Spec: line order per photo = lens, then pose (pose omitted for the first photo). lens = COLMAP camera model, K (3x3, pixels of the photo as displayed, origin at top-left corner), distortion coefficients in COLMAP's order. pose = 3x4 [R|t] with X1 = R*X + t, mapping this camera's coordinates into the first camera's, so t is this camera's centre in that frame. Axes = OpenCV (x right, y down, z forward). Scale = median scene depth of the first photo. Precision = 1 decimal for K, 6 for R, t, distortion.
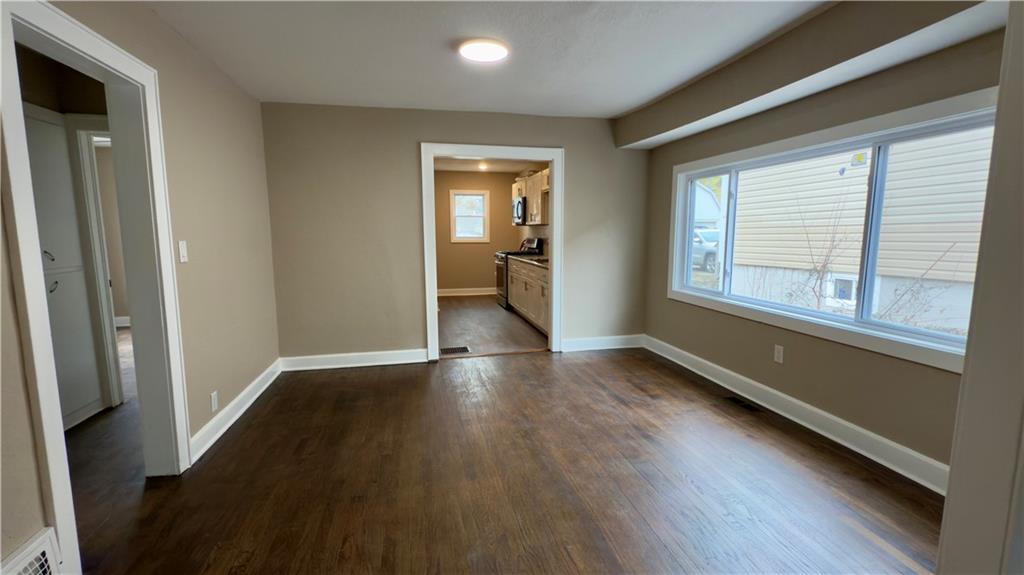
lens RADIAL K [[454.2, 0, 512.0], [0, 454.2, 287.5], [0, 0, 1]] dist [0.000809, 0.000002]
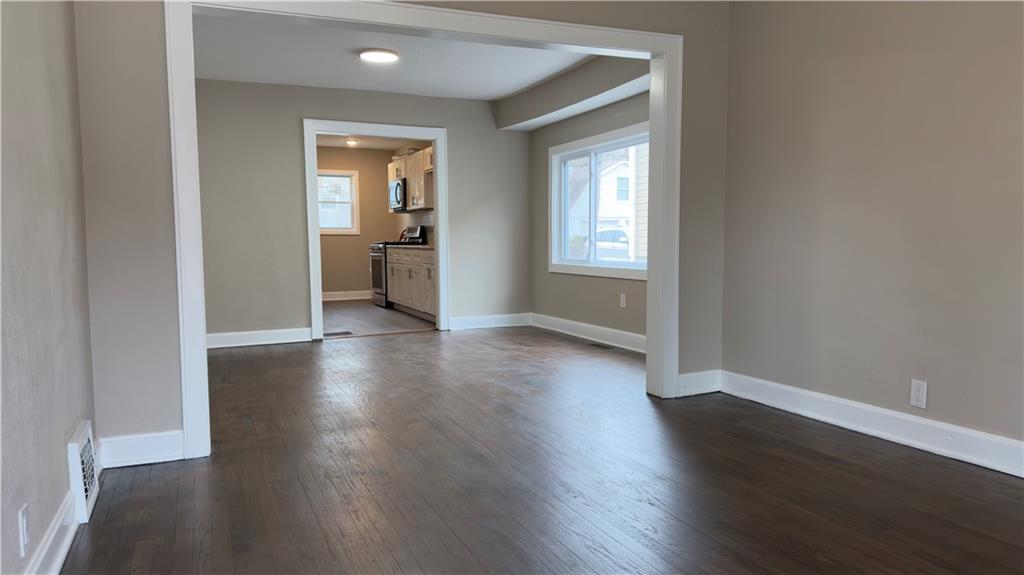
lens RADIAL K [[710.4, 0, 512.0], [0, 710.4, 287.5], [0, 0, 1]] dist [0.124461, 0.000105]
pose [[0.981543, -0.019500, 0.190244, -0.039422], [0.030374, 0.998056, -0.054415, 0.104444], [-0.188813, 0.059189, 0.980228, -0.426549]]
